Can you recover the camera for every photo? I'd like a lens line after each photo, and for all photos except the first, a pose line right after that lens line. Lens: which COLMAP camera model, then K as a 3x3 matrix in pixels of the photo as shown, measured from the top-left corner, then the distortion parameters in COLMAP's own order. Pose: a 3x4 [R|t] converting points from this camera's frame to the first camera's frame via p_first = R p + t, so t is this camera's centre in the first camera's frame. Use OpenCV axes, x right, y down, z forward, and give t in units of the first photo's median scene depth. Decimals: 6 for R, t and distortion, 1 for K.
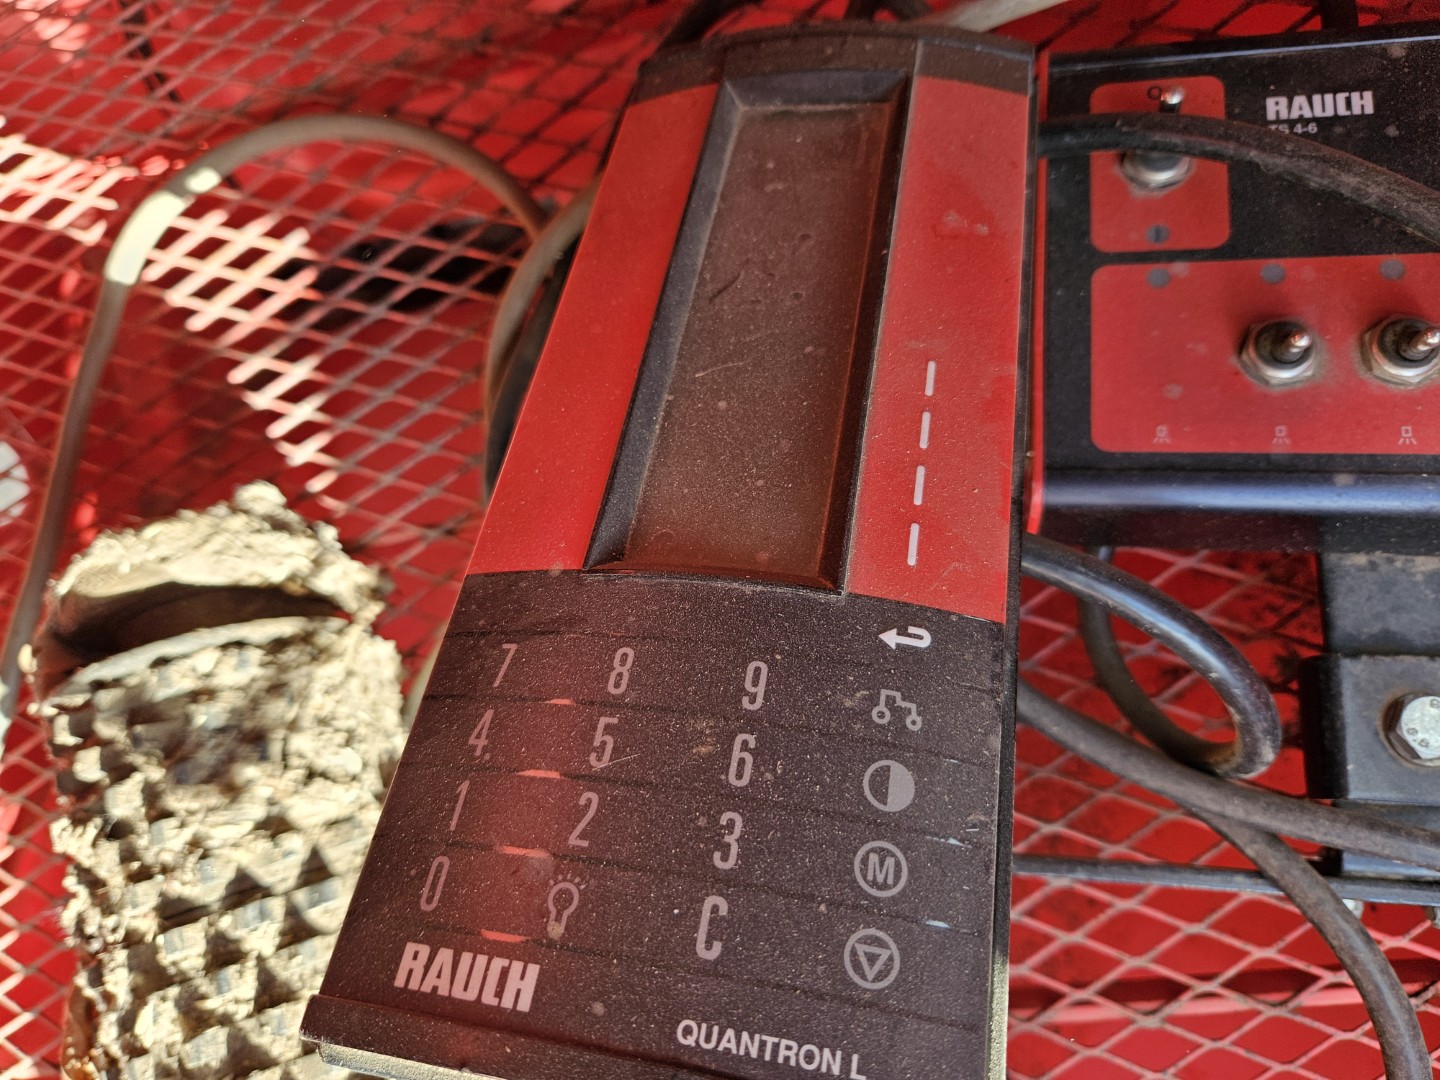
lens RADIAL K [[1001.8, 0, 720.0], [0, 1001.8, 540.0], [0, 0, 1]] dist [0.019485, 0.002121]
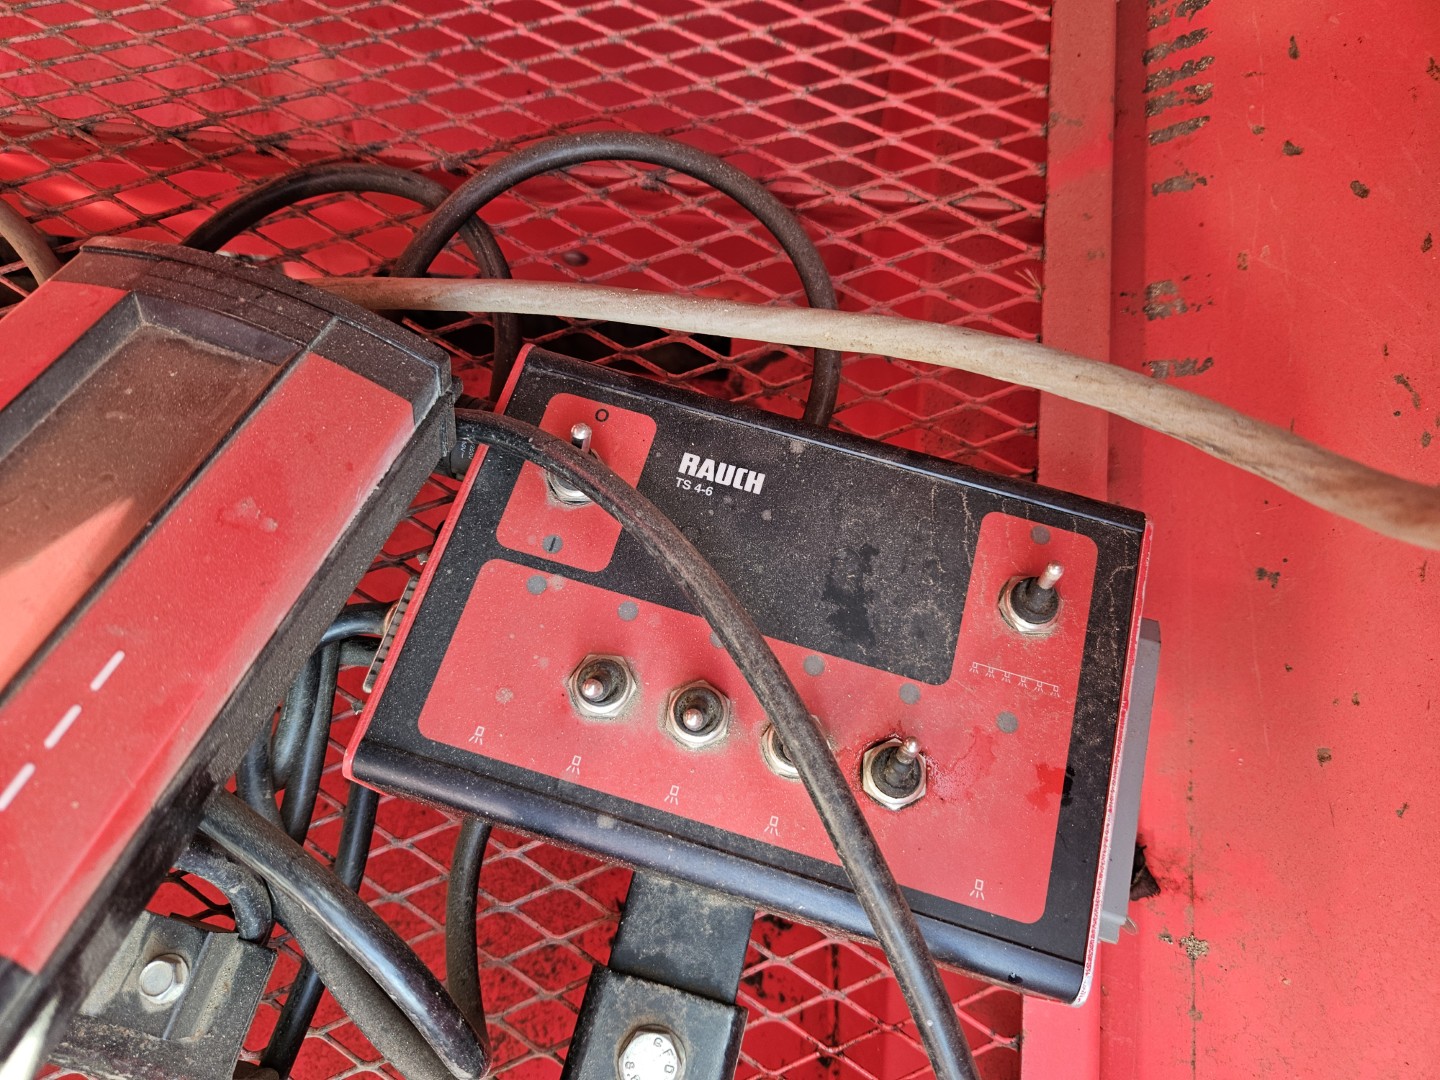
lens RADIAL K [[966.4, 0, 720.0], [0, 966.4, 540.0], [0, 0, 1]] dist [0.048340, -0.000163]
pose [[0.951084, 0.266758, 0.155816, 0.446786], [-0.254642, 0.962504, -0.093507, -0.259205], [-0.174917, 0.049256, 0.983350, -0.054410]]
